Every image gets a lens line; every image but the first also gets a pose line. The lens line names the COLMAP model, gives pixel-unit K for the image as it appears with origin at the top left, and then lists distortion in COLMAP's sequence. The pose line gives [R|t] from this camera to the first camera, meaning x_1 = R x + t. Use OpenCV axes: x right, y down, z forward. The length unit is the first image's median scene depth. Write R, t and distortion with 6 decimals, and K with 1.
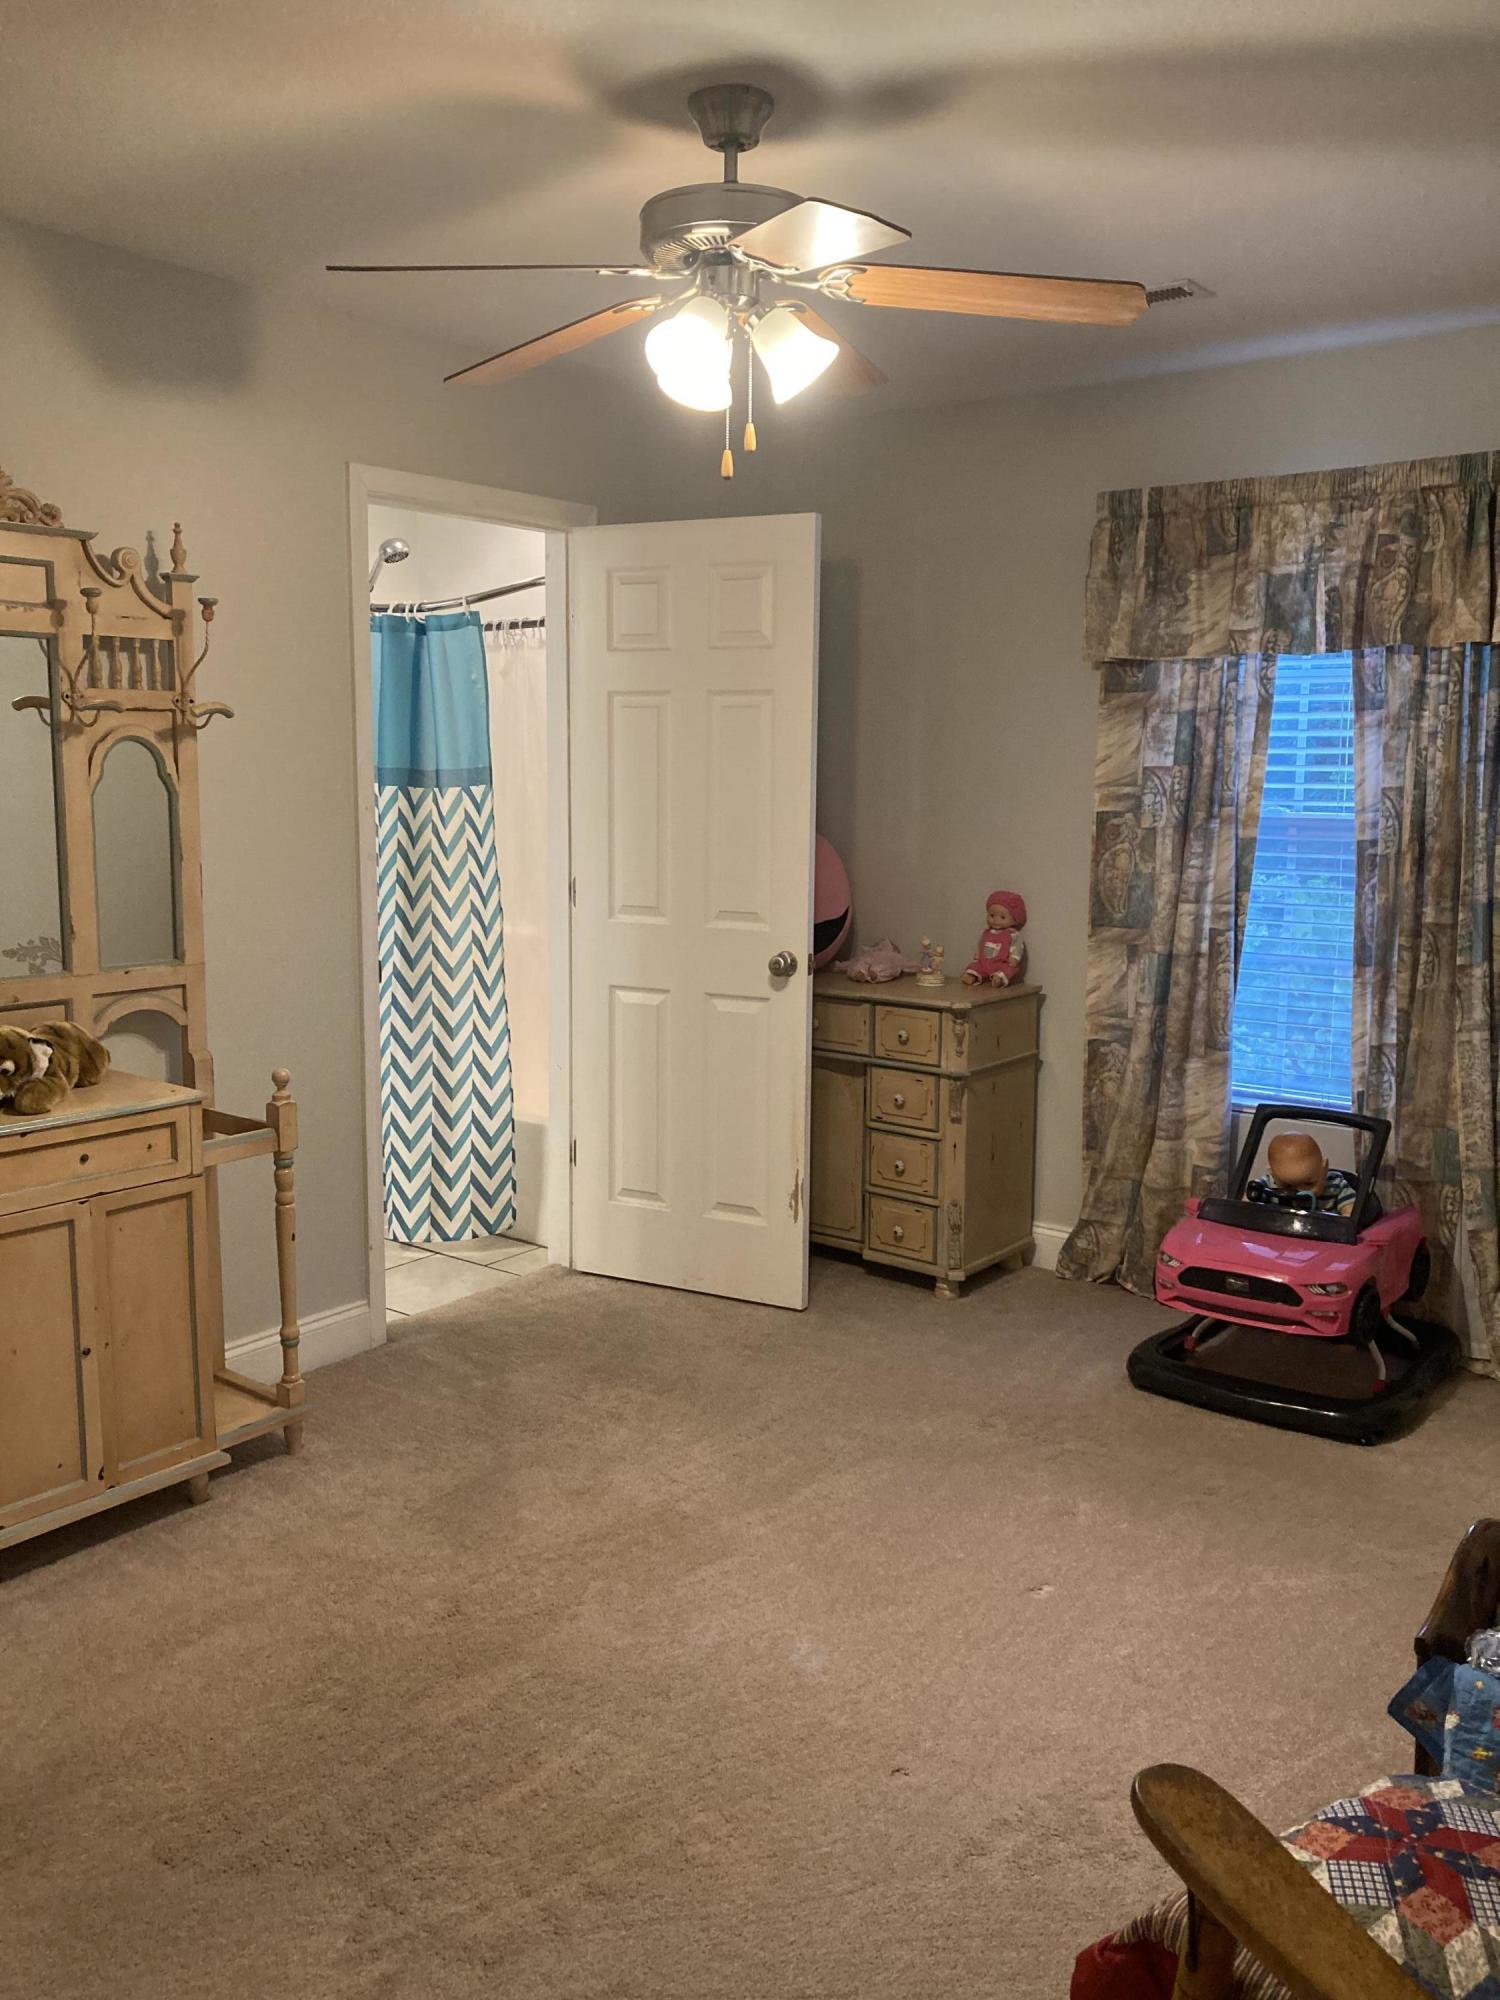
lens RADIAL K [[1646.1, 0, 750.5], [0, 1646.1, 1002.1], [0, 0, 1]] dist [0.024286, -0.033862]
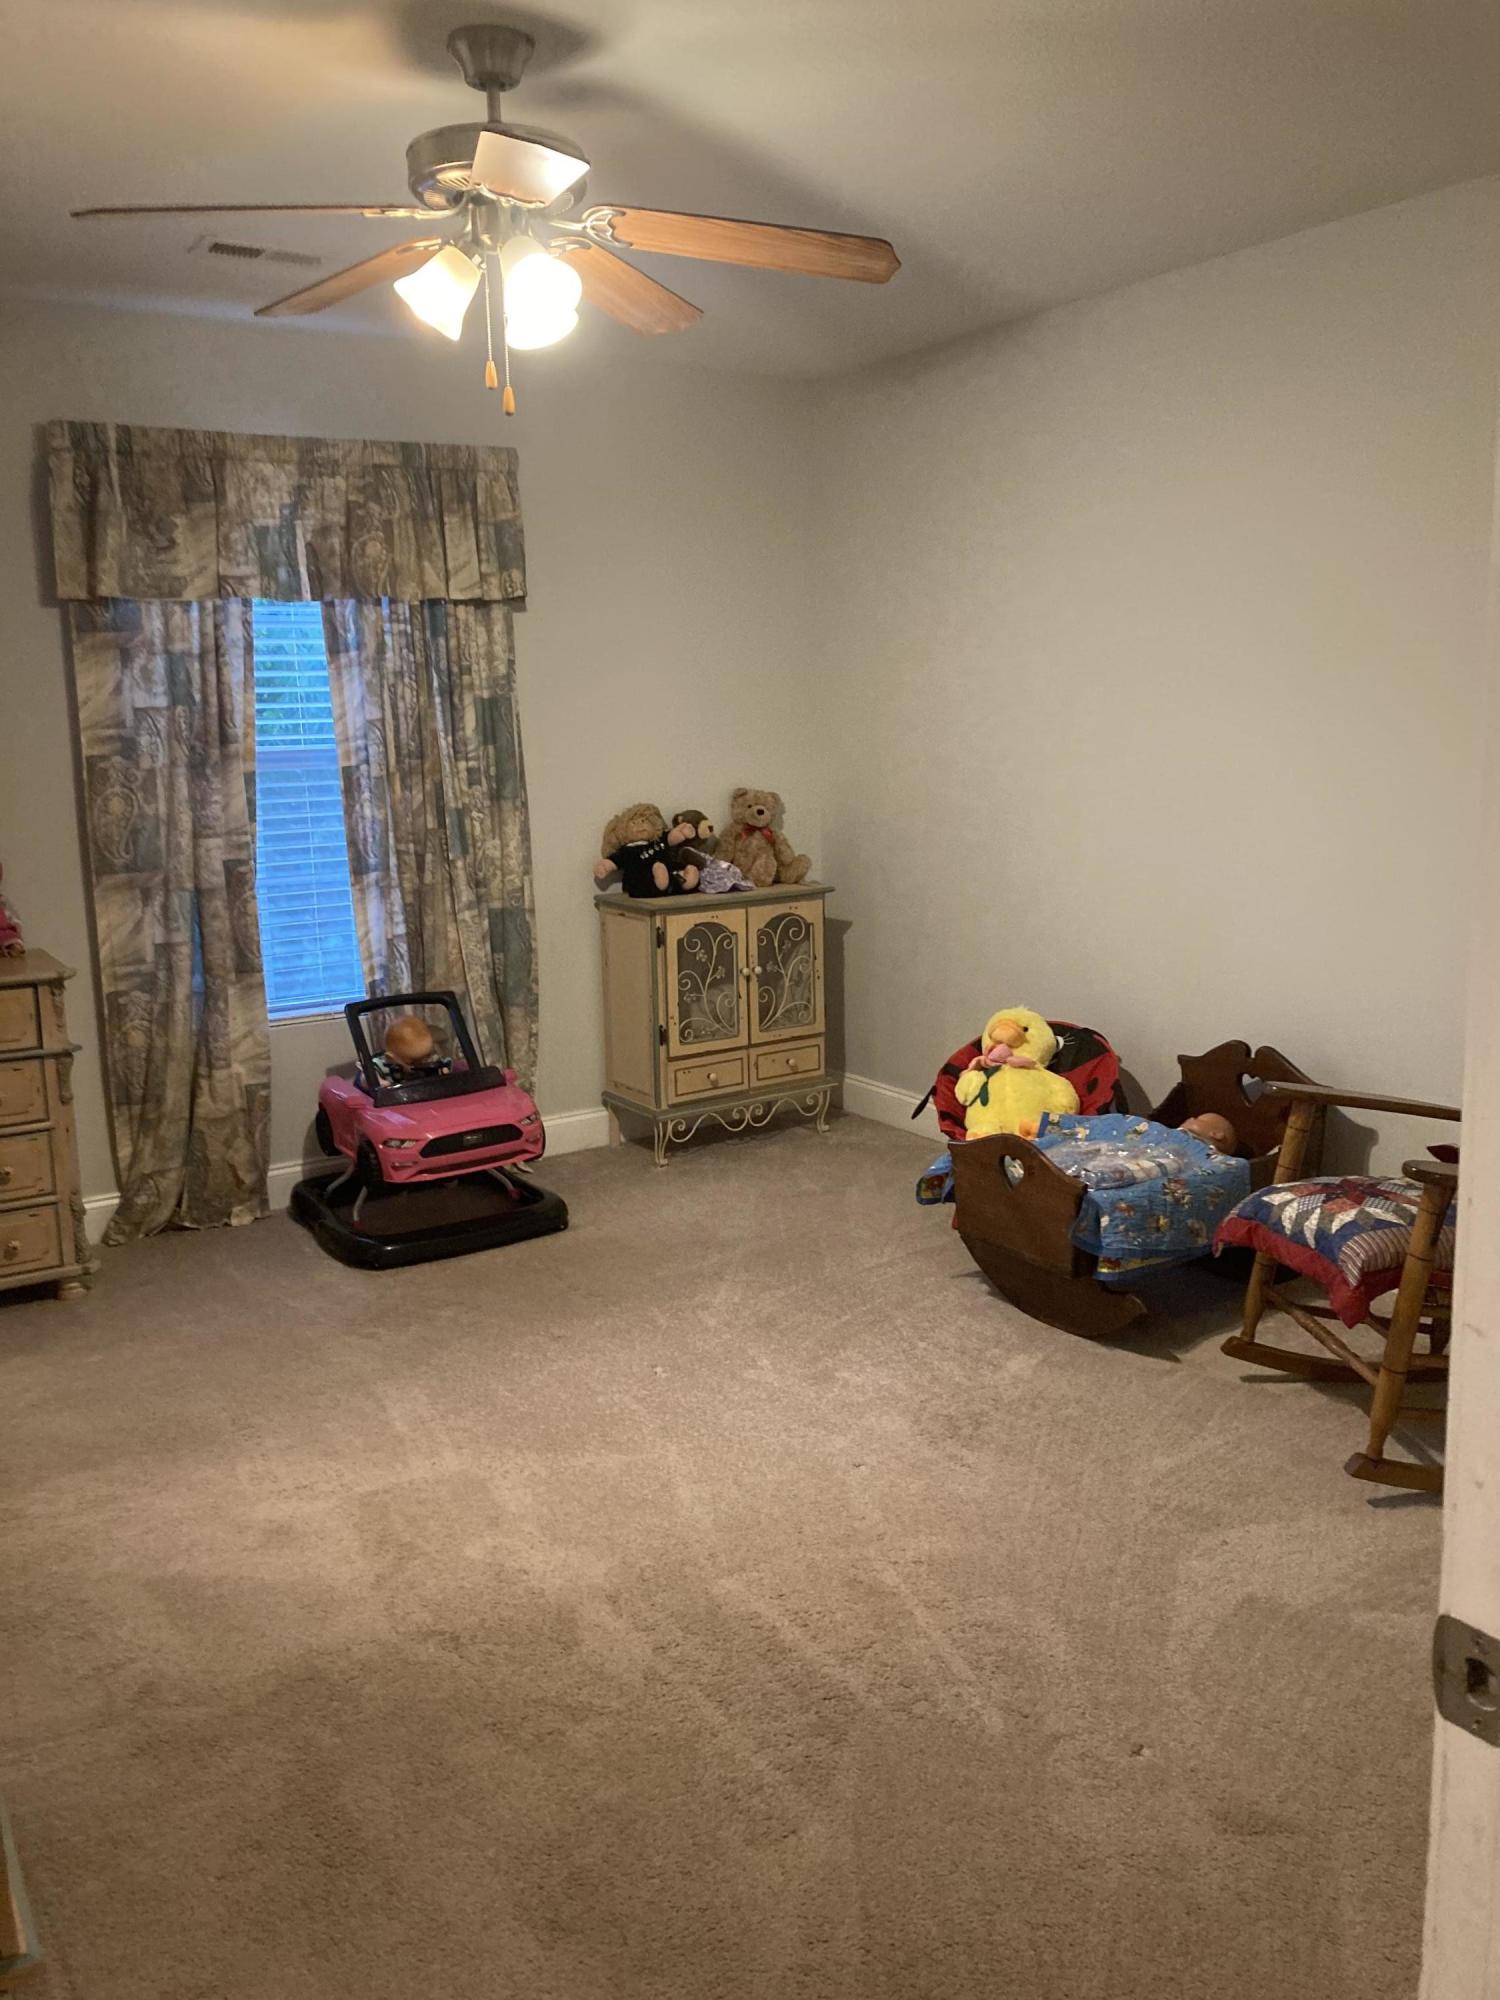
lens RADIAL K [[1646.1, 0, 753.0], [0, 1646.1, 1003.6], [0, 0, 1]] dist [0.024286, -0.033862]
pose [[0.328259, -0.187872, 0.925716, -0.621534], [0.164071, 0.976465, 0.139992, -0.049239], [-0.930229, 0.105929, 0.351358, 0.338099]]
